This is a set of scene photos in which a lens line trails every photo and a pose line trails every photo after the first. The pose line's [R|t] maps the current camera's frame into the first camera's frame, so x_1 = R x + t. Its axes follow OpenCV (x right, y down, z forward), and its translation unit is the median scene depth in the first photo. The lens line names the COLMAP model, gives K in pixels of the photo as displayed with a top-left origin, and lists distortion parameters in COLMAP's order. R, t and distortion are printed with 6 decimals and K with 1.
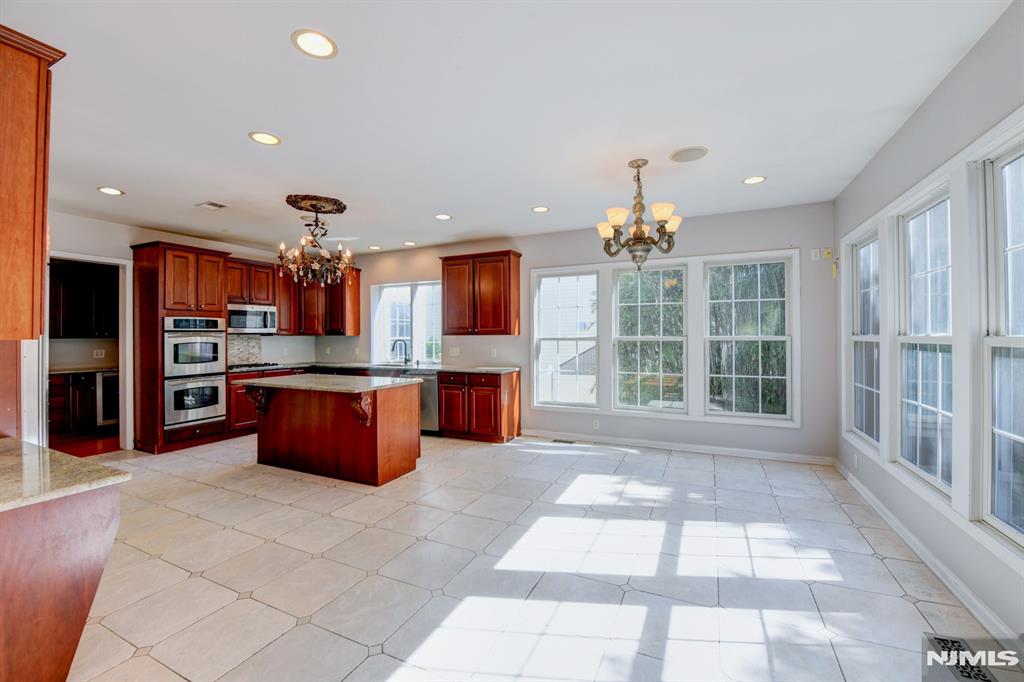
lens RADIAL K [[412.1, 0, 513.8], [0, 412.1, 337.2], [0, 0, 1]] dist [-0.015156, -0.000127]
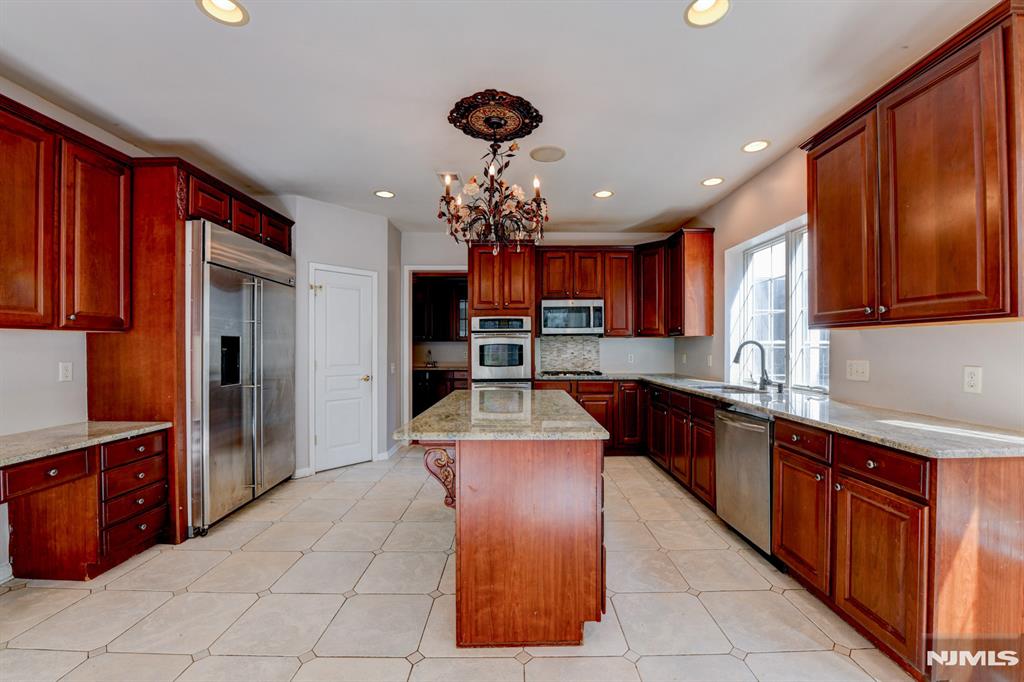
lens RADIAL K [[420.1, 0, 524.0], [0, 420.1, 348.4], [0, 0, 1]] dist [-0.021338, -0.000404]
pose [[0.438368, 0.010132, -0.898738, 0.086671], [-0.004893, 0.999949, 0.008886, 0.013731], [0.898782, 0.000502, 0.438395, 0.604495]]
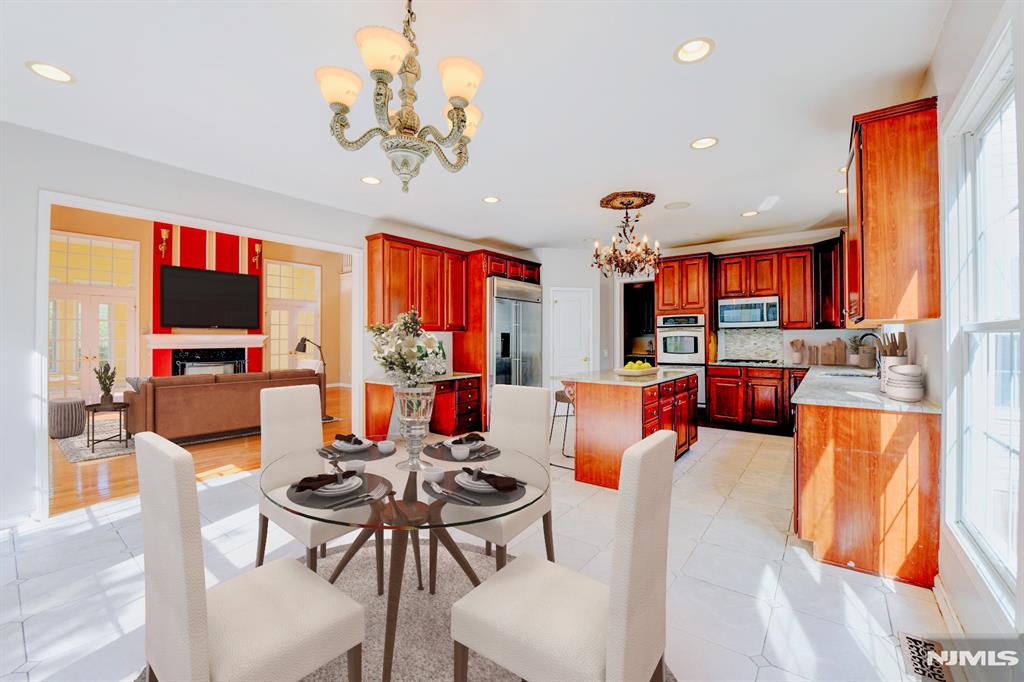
lens RADIAL K [[412.1, 0, 513.8], [0, 412.1, 337.2], [0, 0, 1]] dist [-0.015156, -0.000127]
pose [[-0.214037, 0.004691, -0.976814, 0.467159], [-0.000394, 0.999988, 0.004889, 0.009970], [0.976826, 0.001431, -0.214032, 0.748651]]
